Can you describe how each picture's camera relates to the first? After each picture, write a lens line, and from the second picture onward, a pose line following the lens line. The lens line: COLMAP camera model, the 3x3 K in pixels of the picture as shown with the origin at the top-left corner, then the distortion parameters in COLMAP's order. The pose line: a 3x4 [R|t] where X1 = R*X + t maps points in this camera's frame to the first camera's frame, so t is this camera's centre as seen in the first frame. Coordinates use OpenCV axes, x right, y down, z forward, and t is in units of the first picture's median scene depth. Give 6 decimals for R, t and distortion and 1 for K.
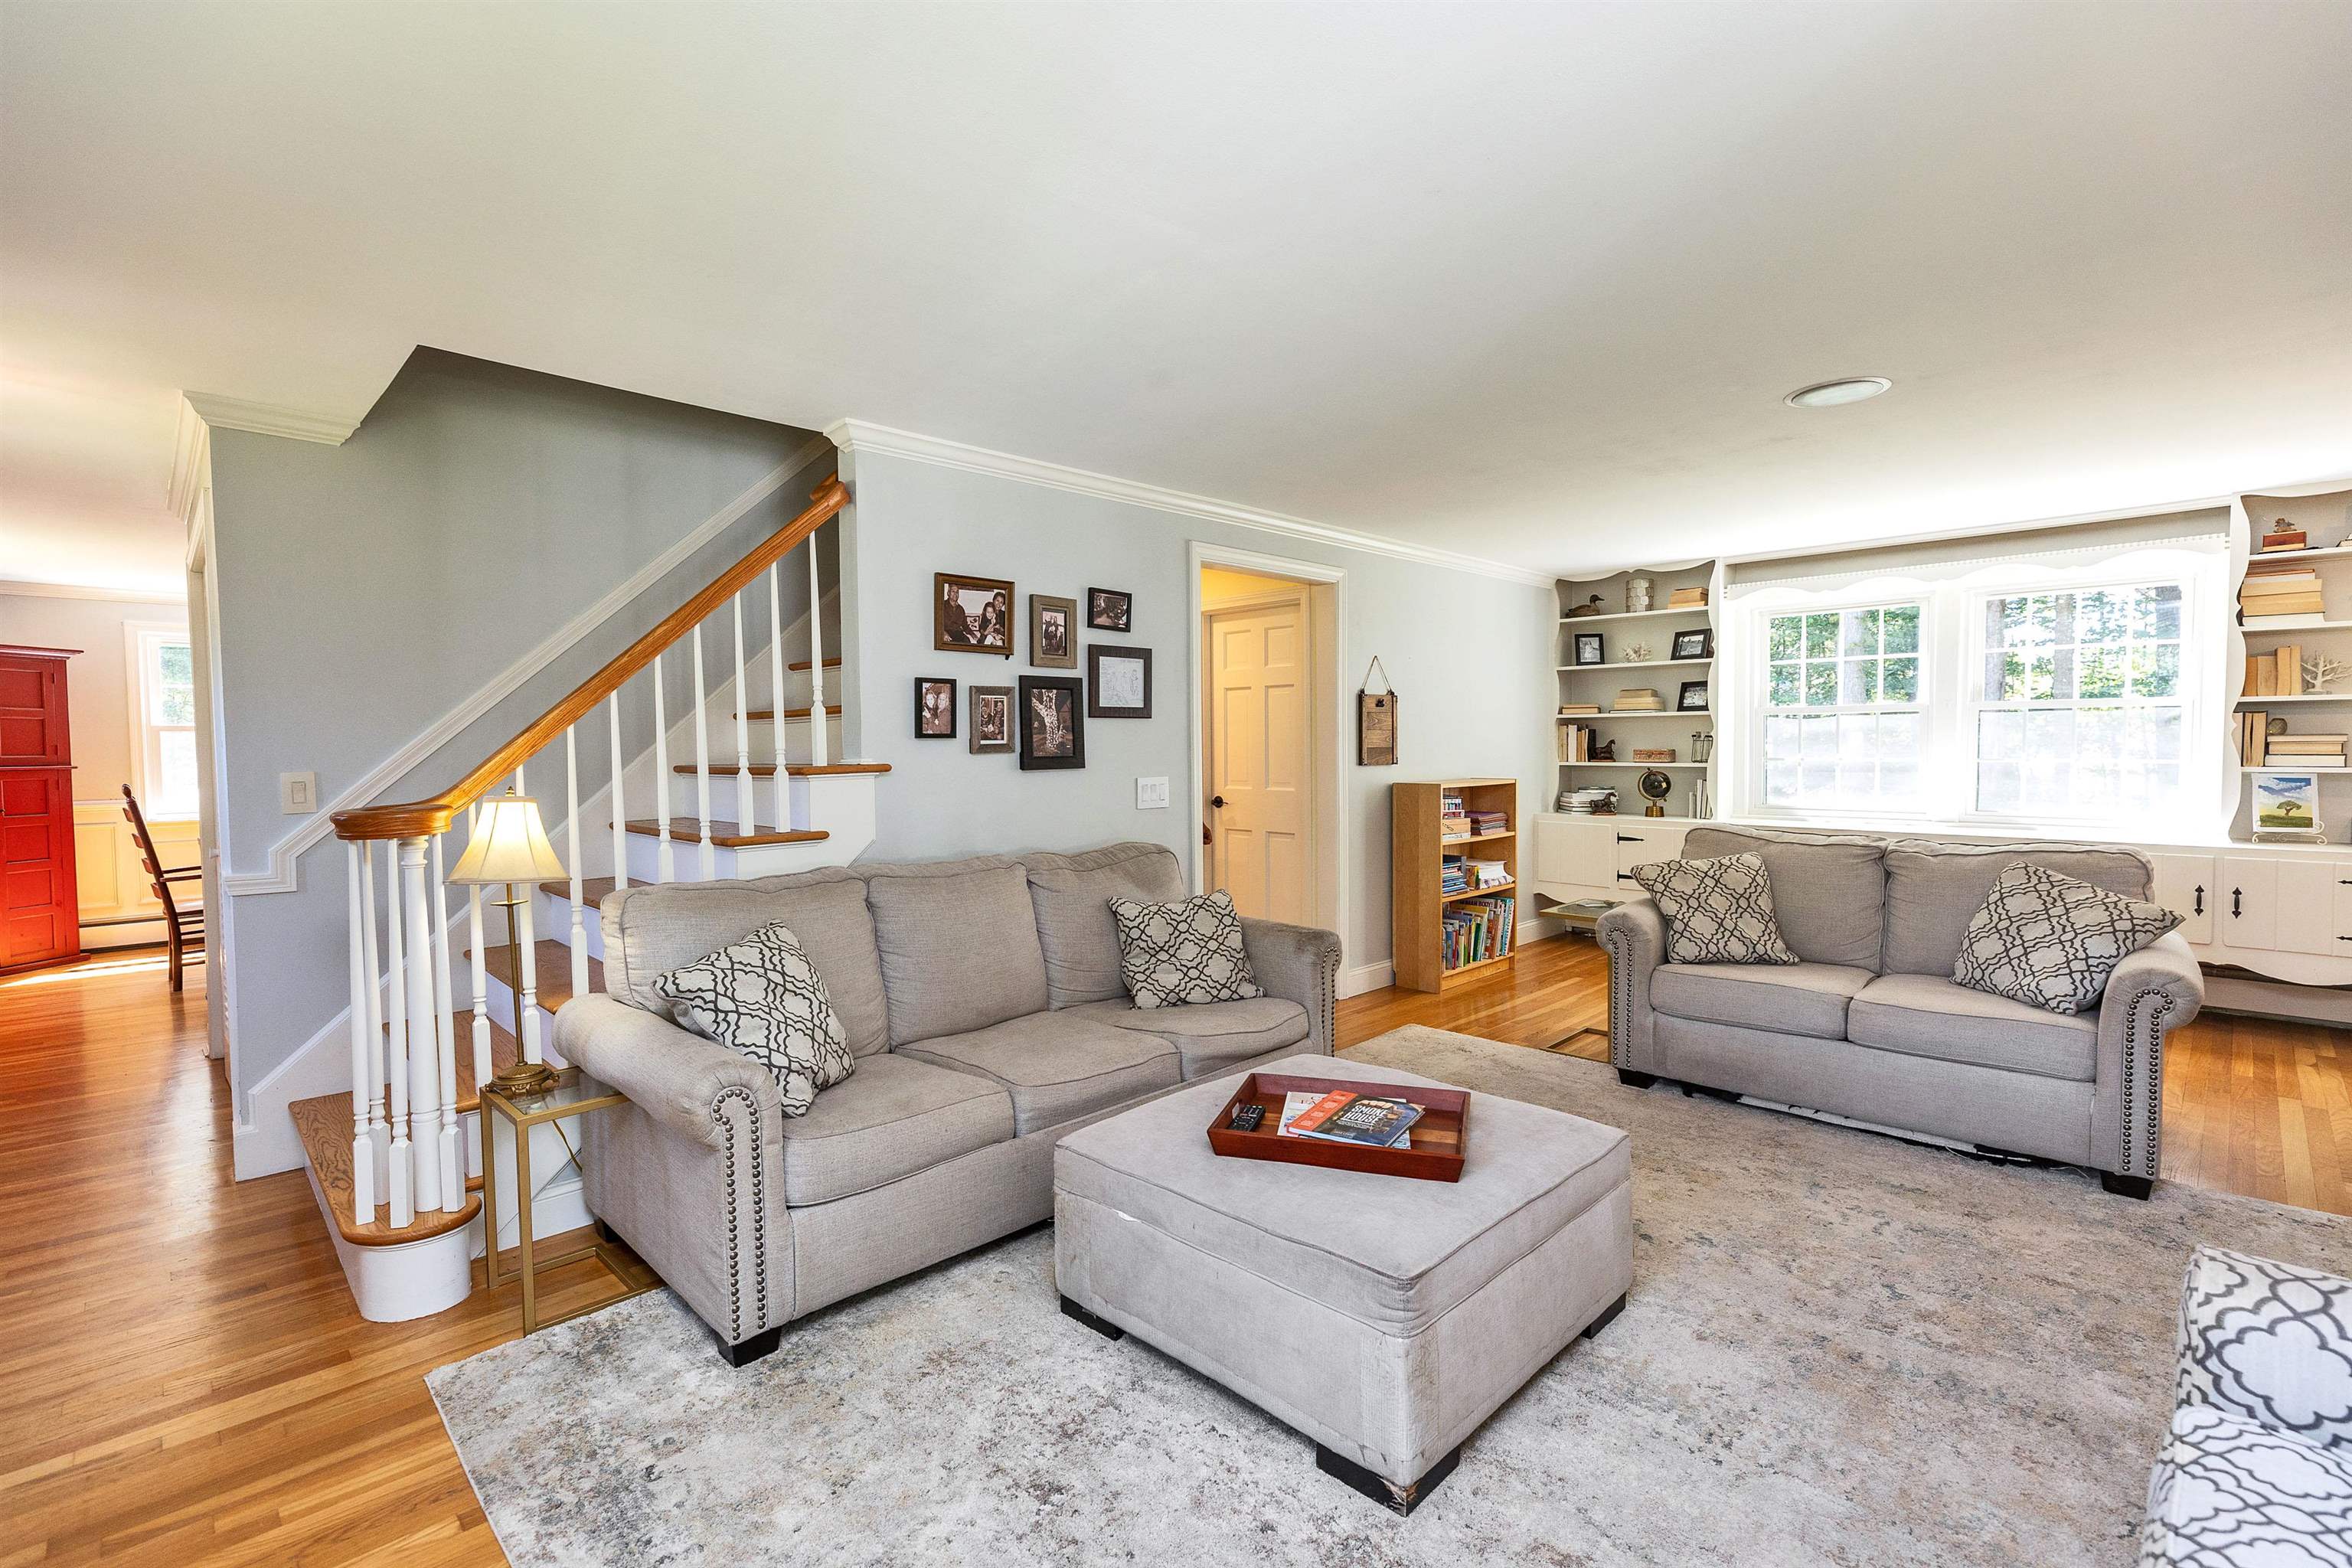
lens RADIAL K [[1053.9, 0, 1181.3], [0, 1053.9, 783.0], [0, 0, 1]] dist [0.009166, -0.001025]
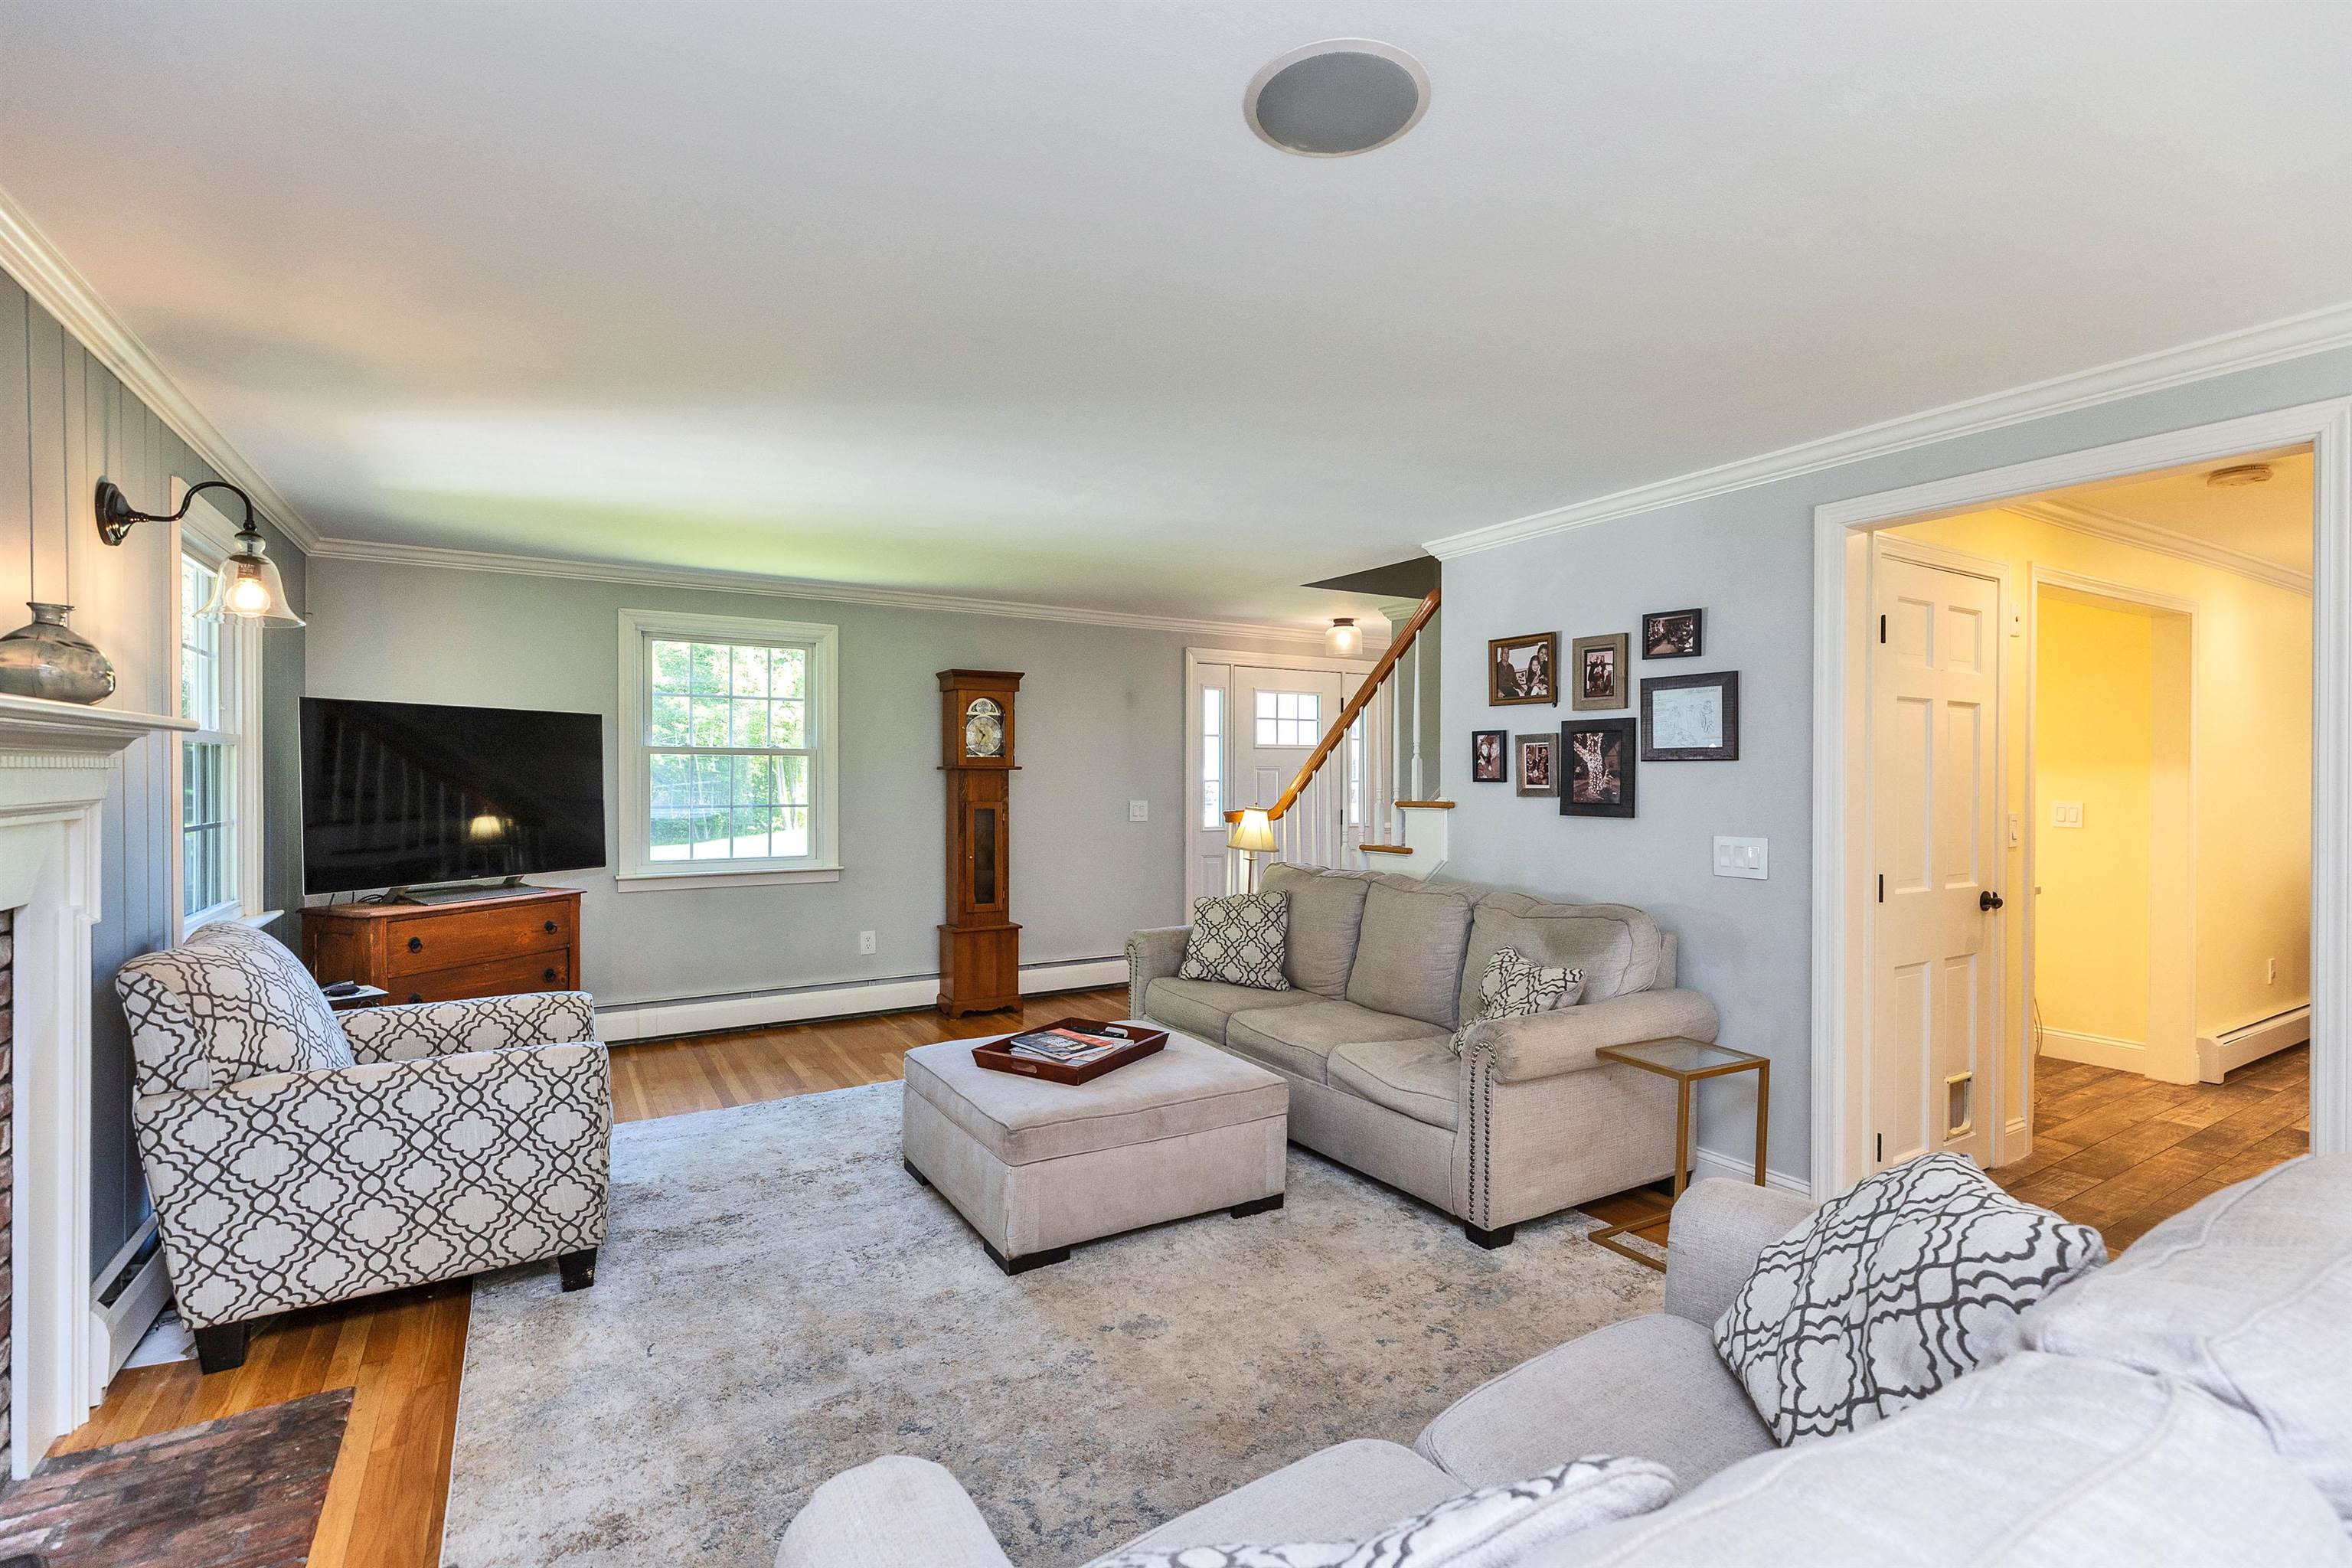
lens RADIAL K [[1053.9, 0, 1181.3], [0, 1053.9, 783.0], [0, 0, 1]] dist [0.009166, -0.001025]
pose [[-0.231936, 0.016127, -0.972597, 0.909428], [-0.042285, 0.998750, 0.026644, -0.054043], [0.971811, 0.047306, -0.230965, 0.872847]]
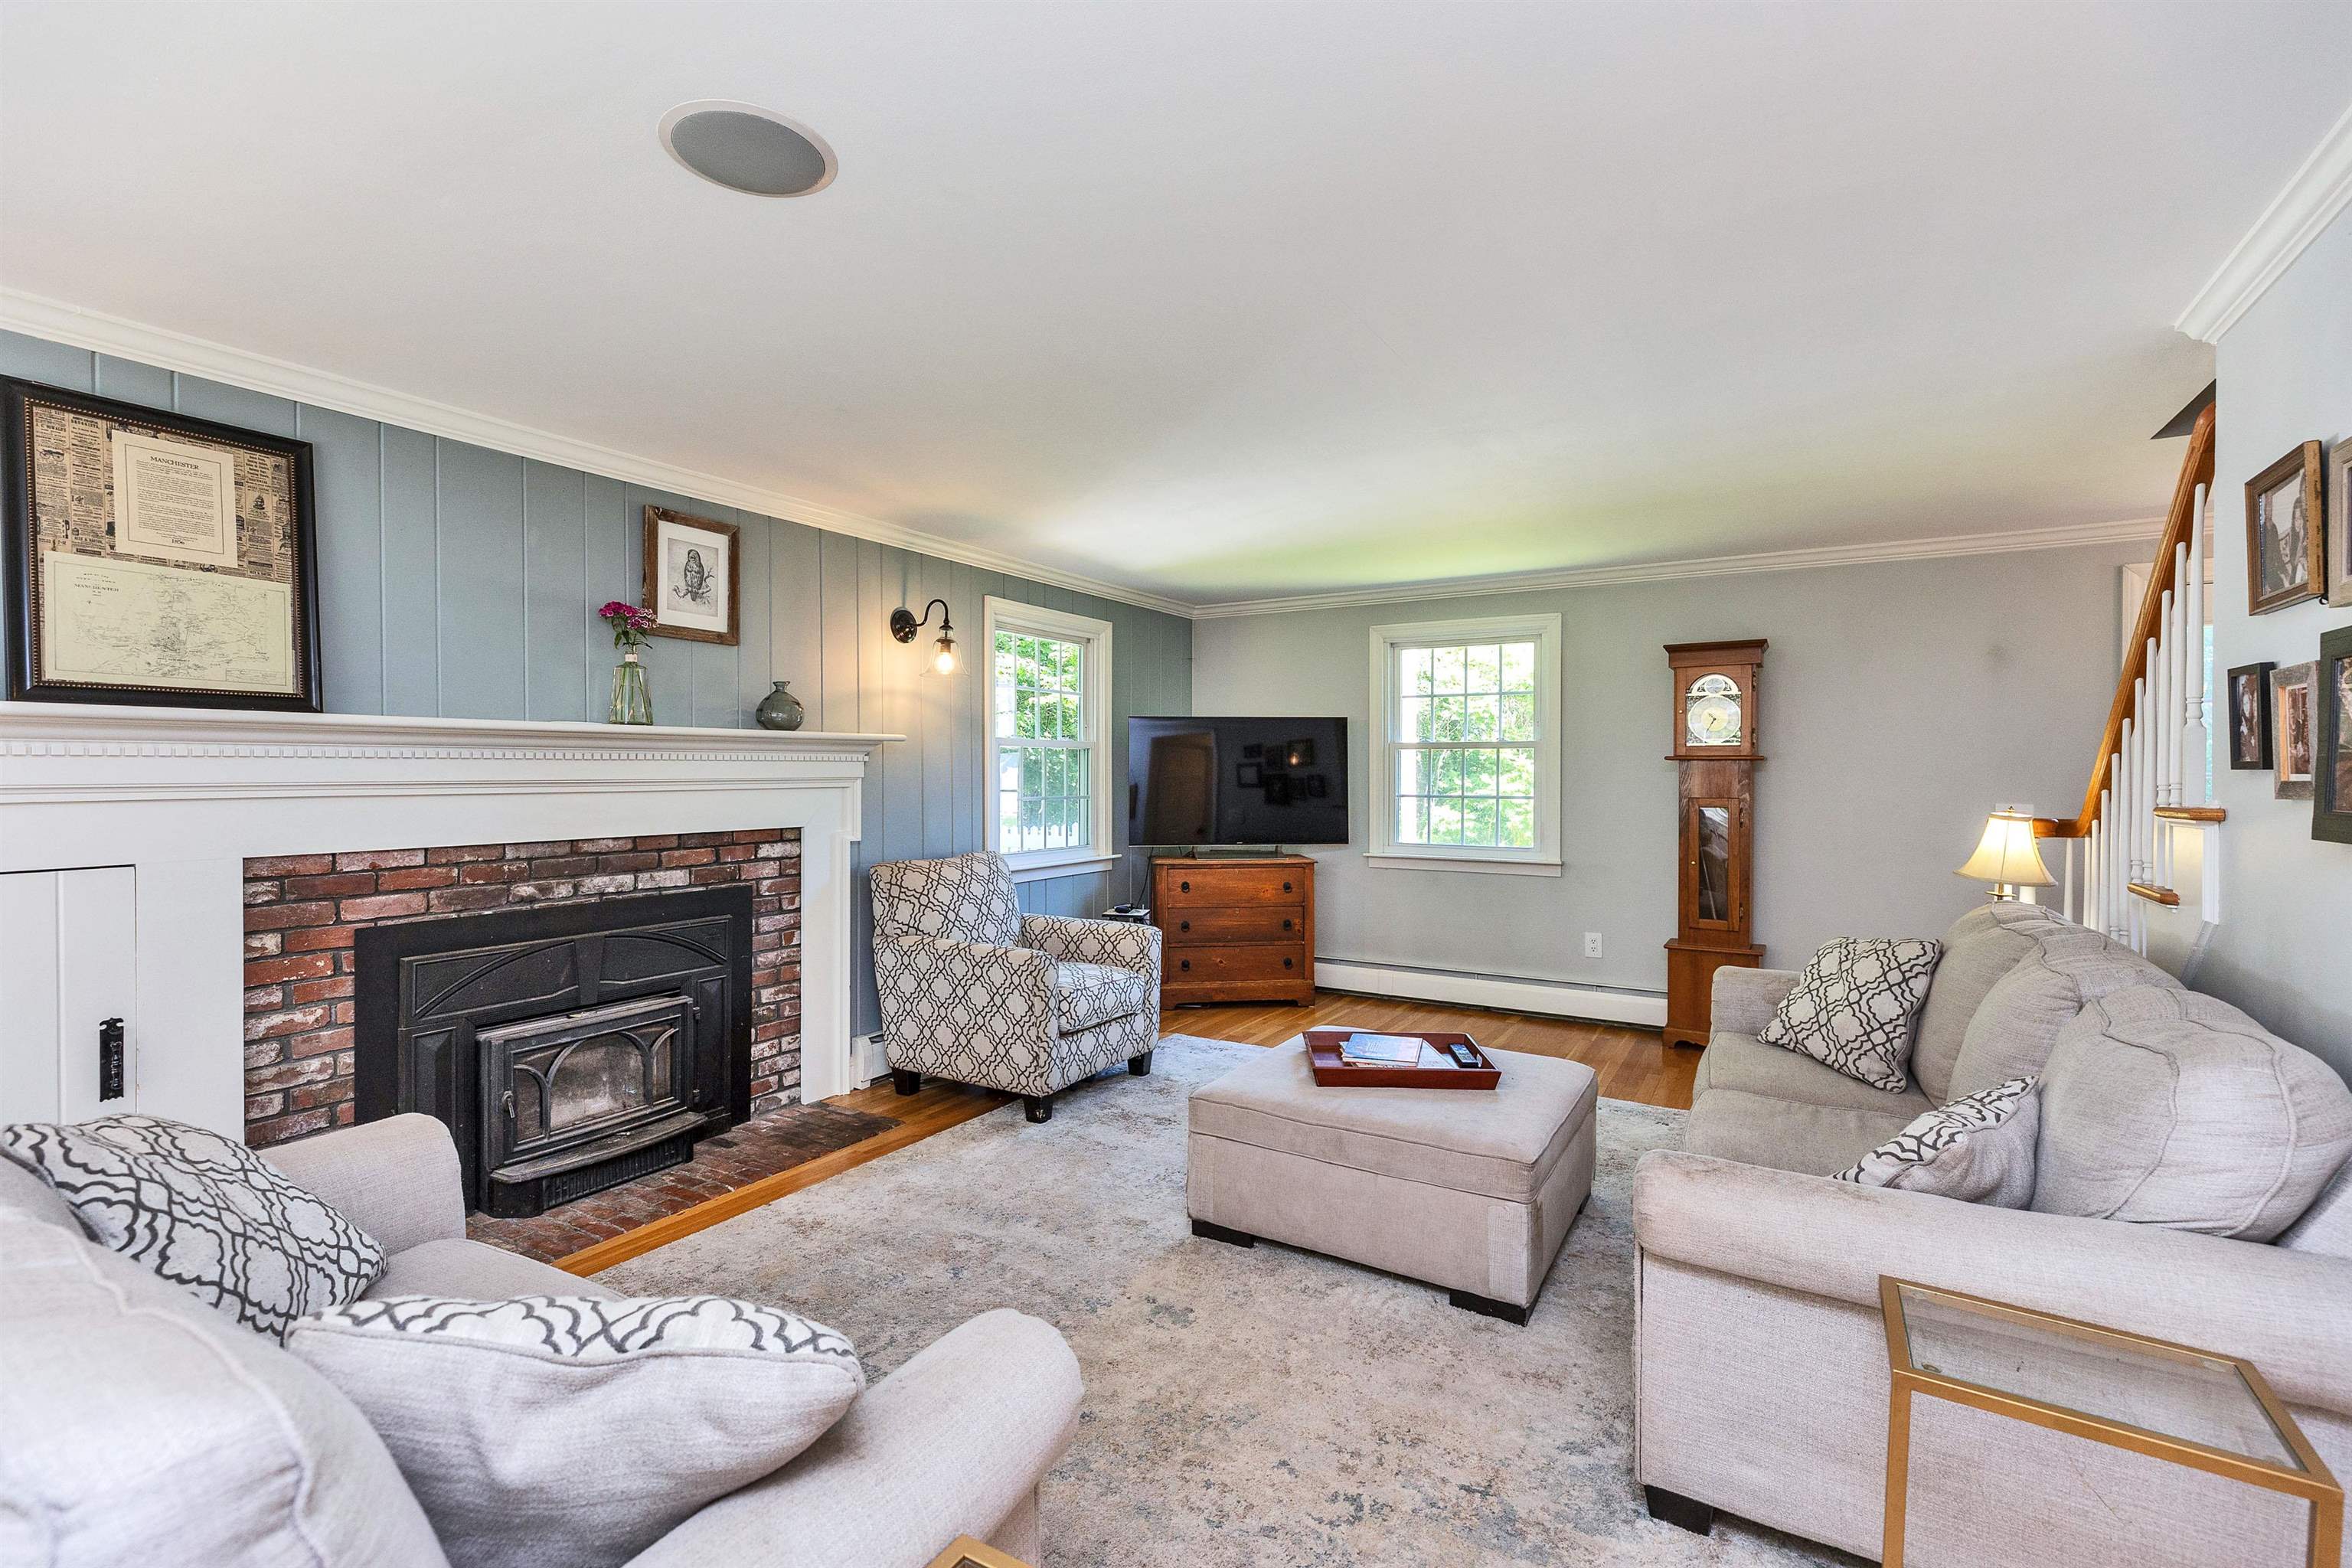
lens RADIAL K [[1053.9, 0, 1181.3], [0, 1053.9, 783.0], [0, 0, 1]] dist [0.009166, -0.001025]
pose [[-0.969103, 0.010815, -0.246419, 0.443044], [-0.002676, 0.998518, 0.054350, -0.060392], [0.246641, 0.053330, -0.967638, 1.316886]]
